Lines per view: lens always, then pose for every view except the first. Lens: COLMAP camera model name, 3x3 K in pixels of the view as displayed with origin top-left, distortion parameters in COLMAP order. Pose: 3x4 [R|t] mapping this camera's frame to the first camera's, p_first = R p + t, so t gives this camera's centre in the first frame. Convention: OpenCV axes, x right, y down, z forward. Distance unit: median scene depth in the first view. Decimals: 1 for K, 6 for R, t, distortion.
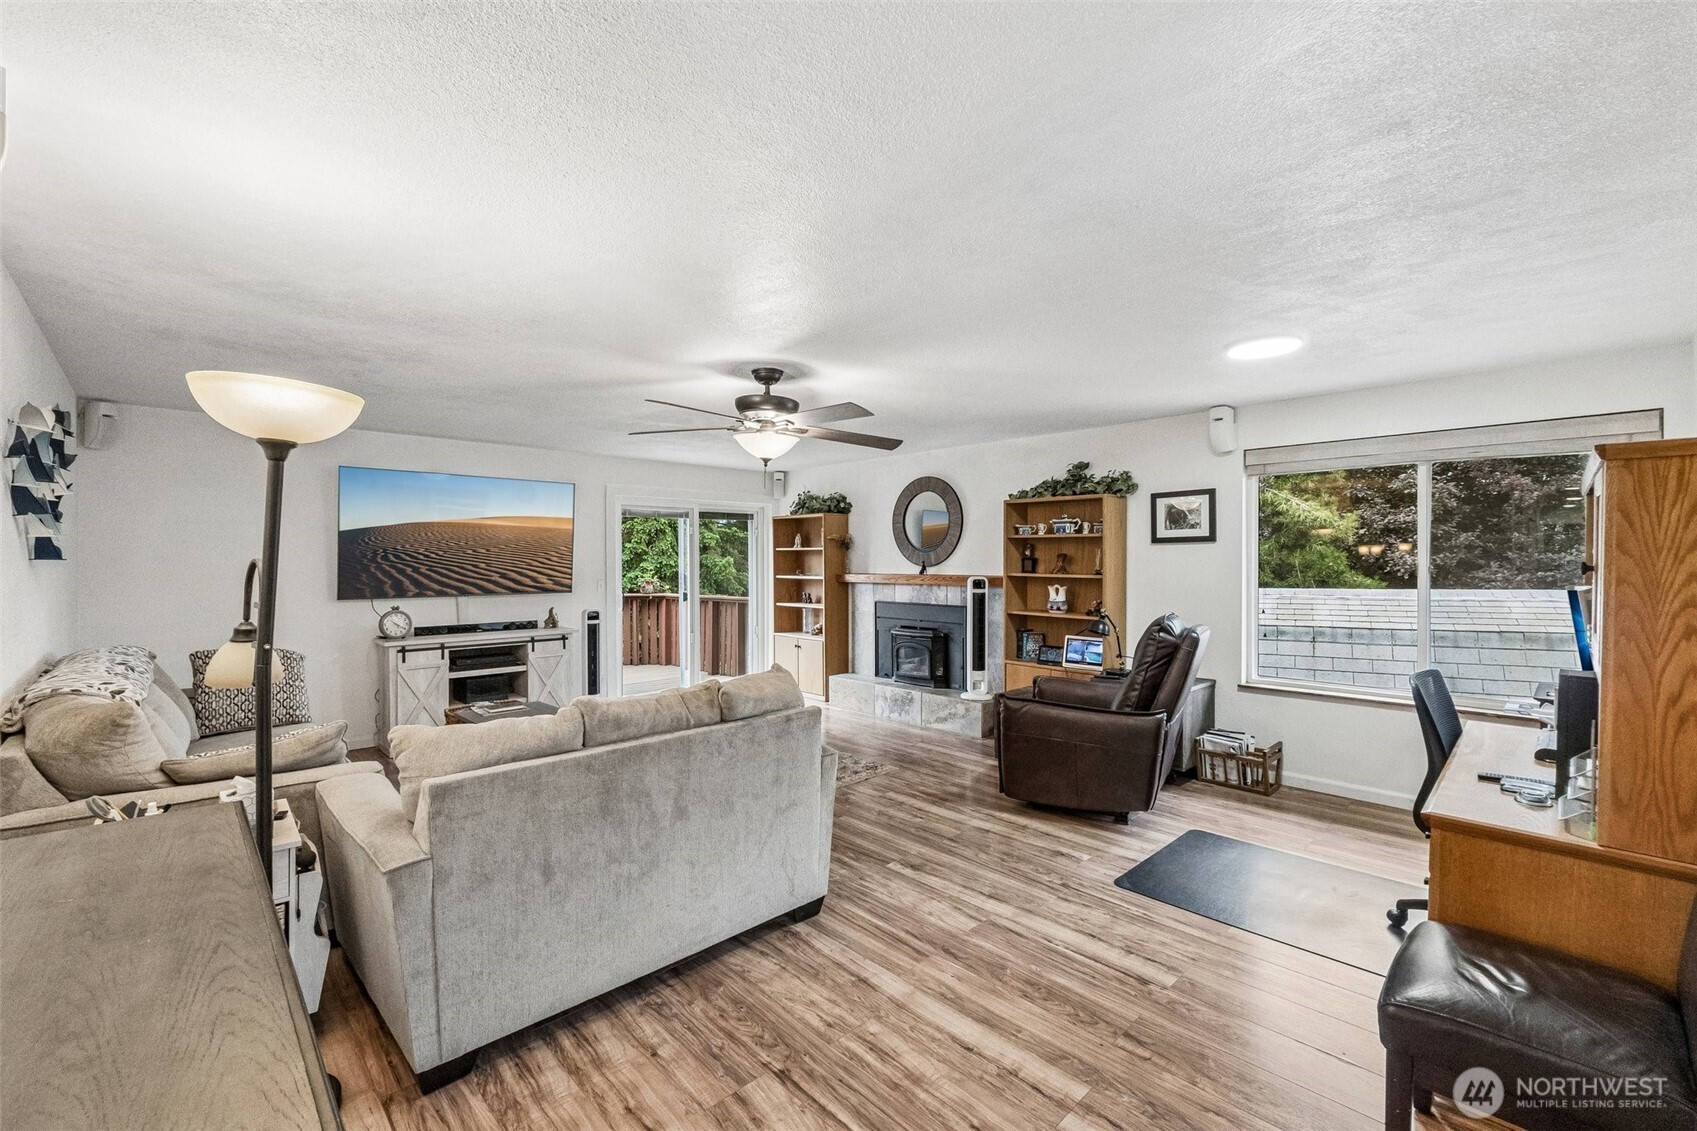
lens RADIAL K [[715.2, 0, 864.3], [0, 715.2, 561.8], [0, 0, 1]] dist [-0.003437, 0.000856]
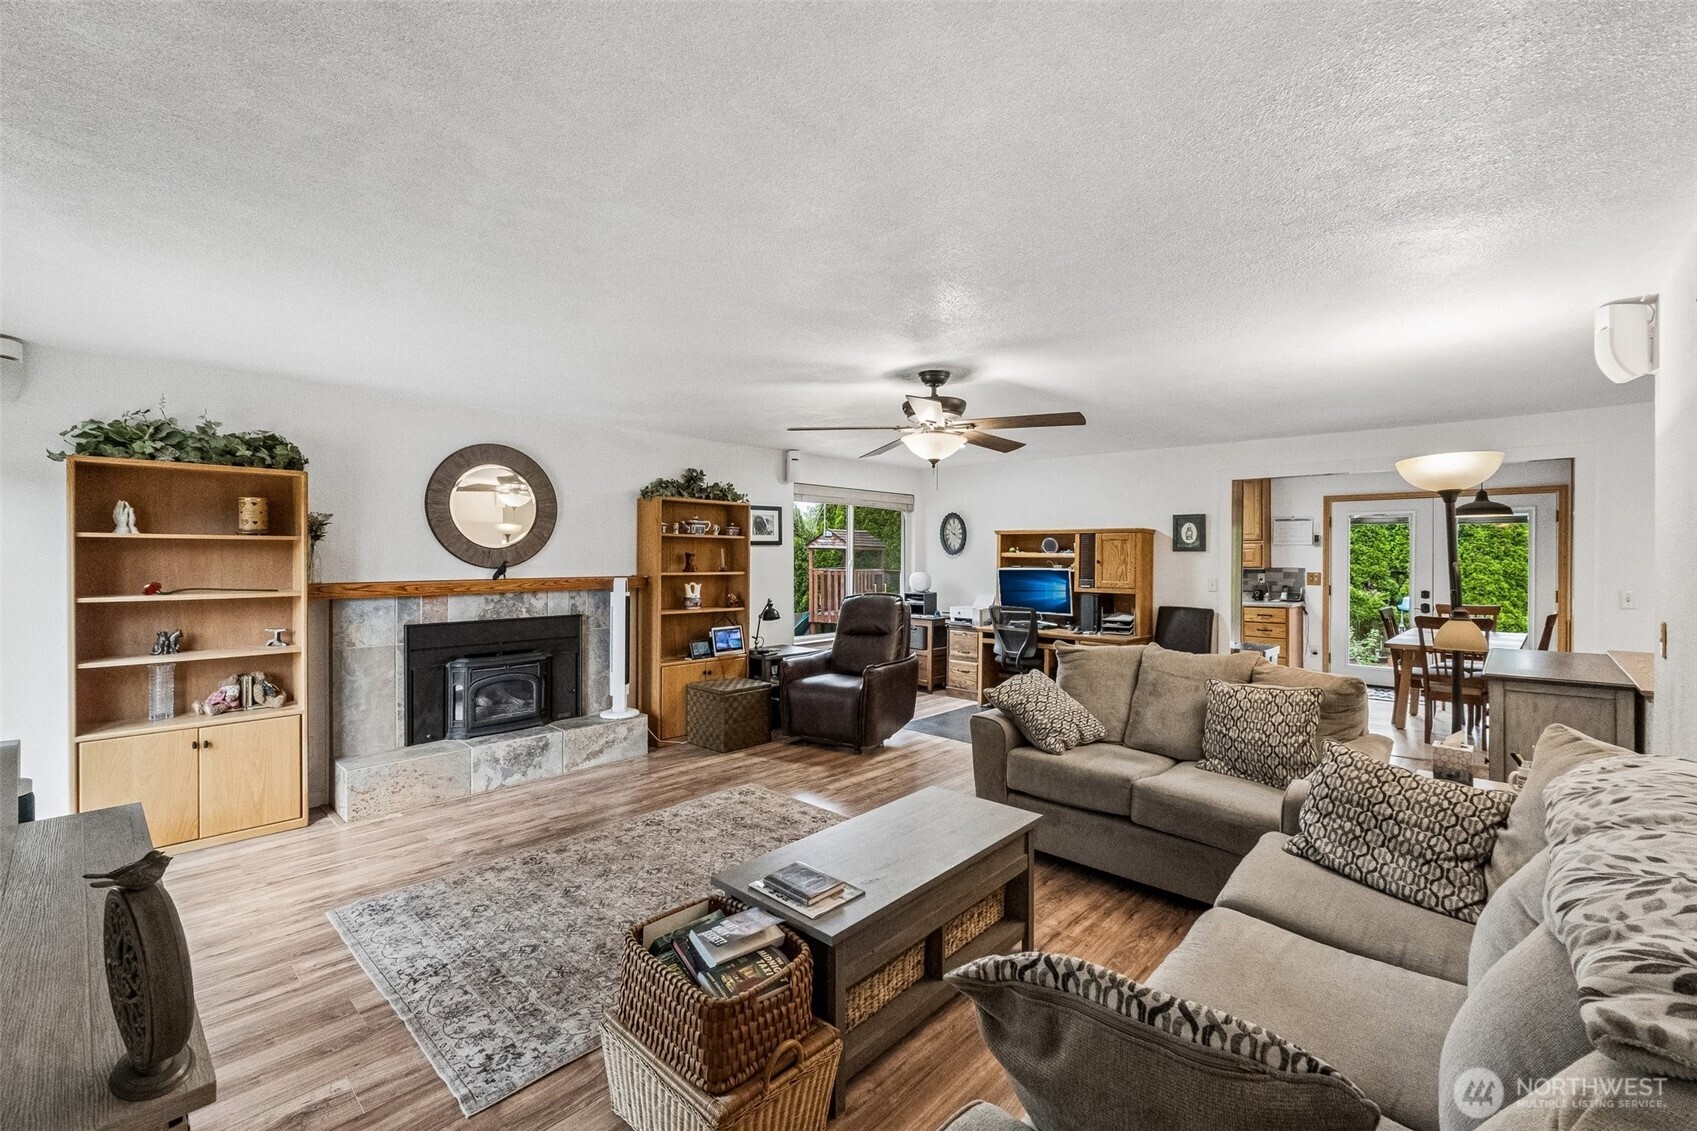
lens RADIAL K [[715.2, 0, 861.9], [0, 715.2, 557.4], [0, 0, 1]] dist [-0.003437, 0.000856]
pose [[-0.048987, -0.003461, 0.998793, -0.793475], [0.000547, 0.999994, 0.003492, -0.007955], [-0.998799, 0.000717, -0.048985, 0.803149]]
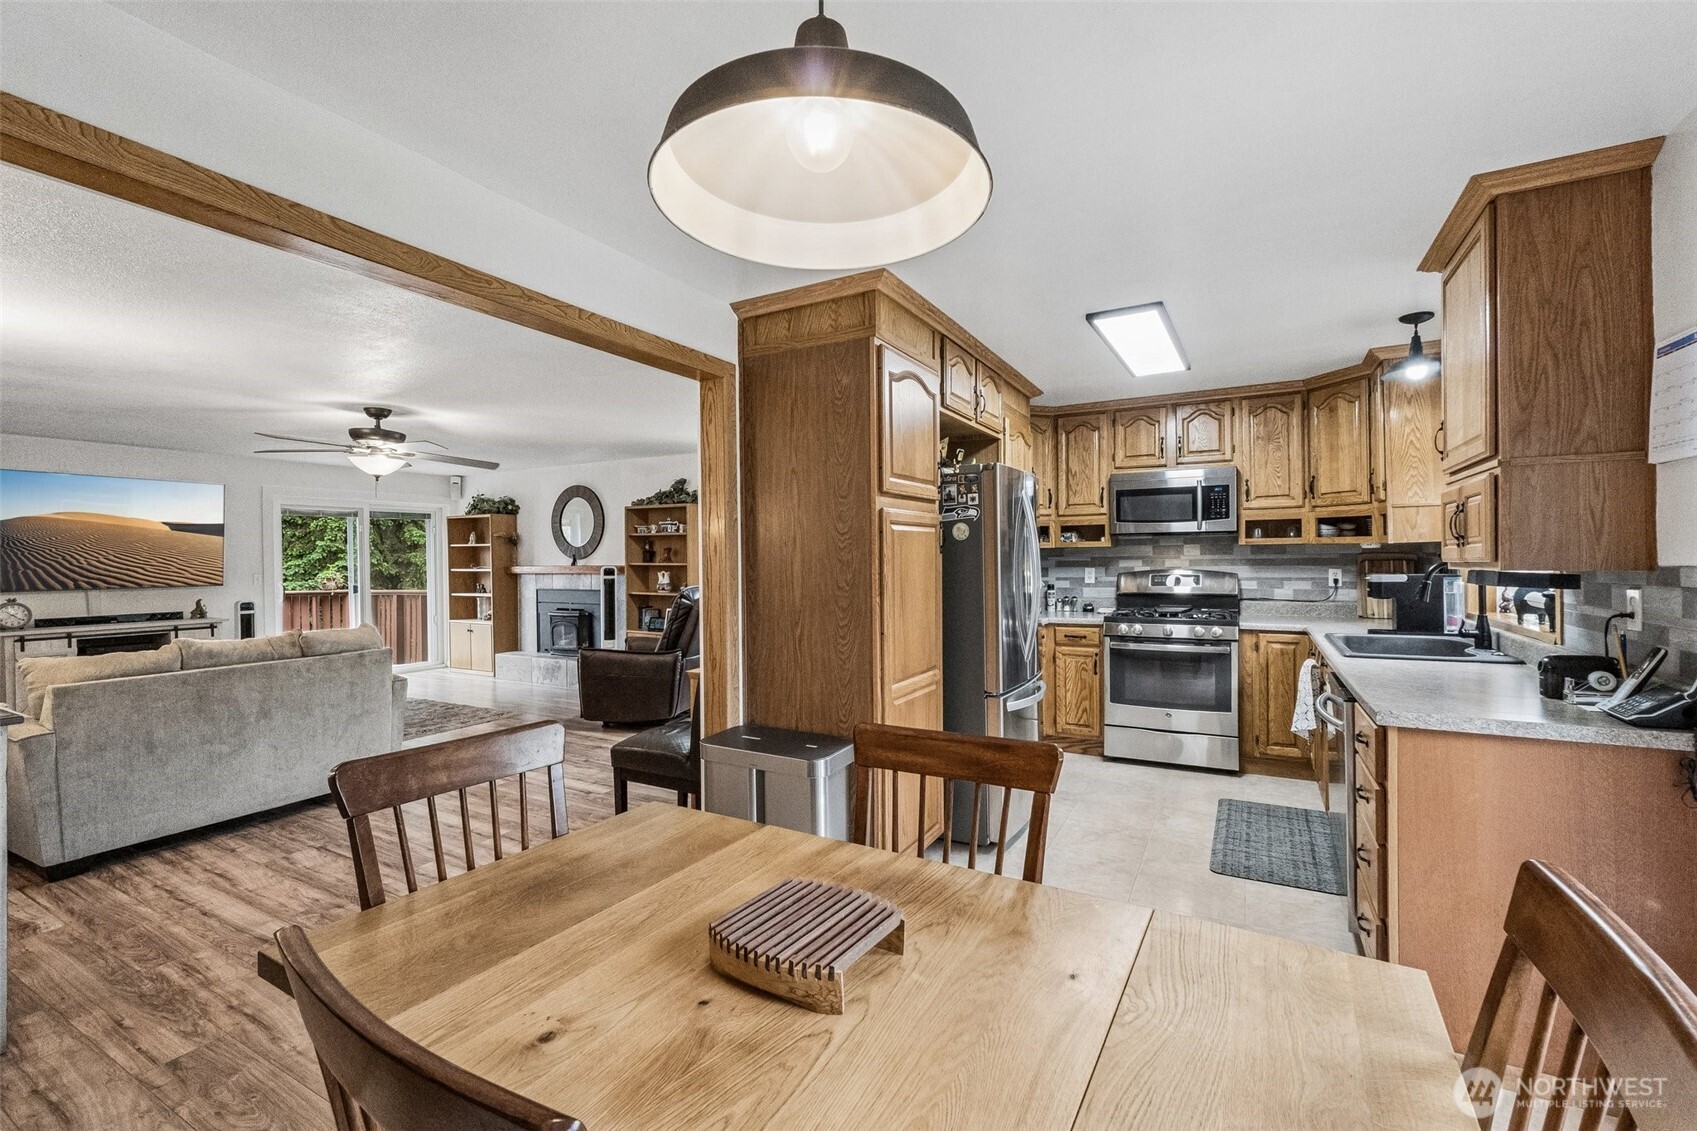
lens RADIAL K [[715.2, 0, 863.4], [0, 715.2, 562.7], [0, 0, 1]] dist [-0.003437, 0.000856]
pose [[0.954797, -0.009341, 0.297111, 0.230006], [0.008347, 0.999955, 0.004611, 0.013666], [-0.297141, -0.001923, 0.954832, -0.374632]]
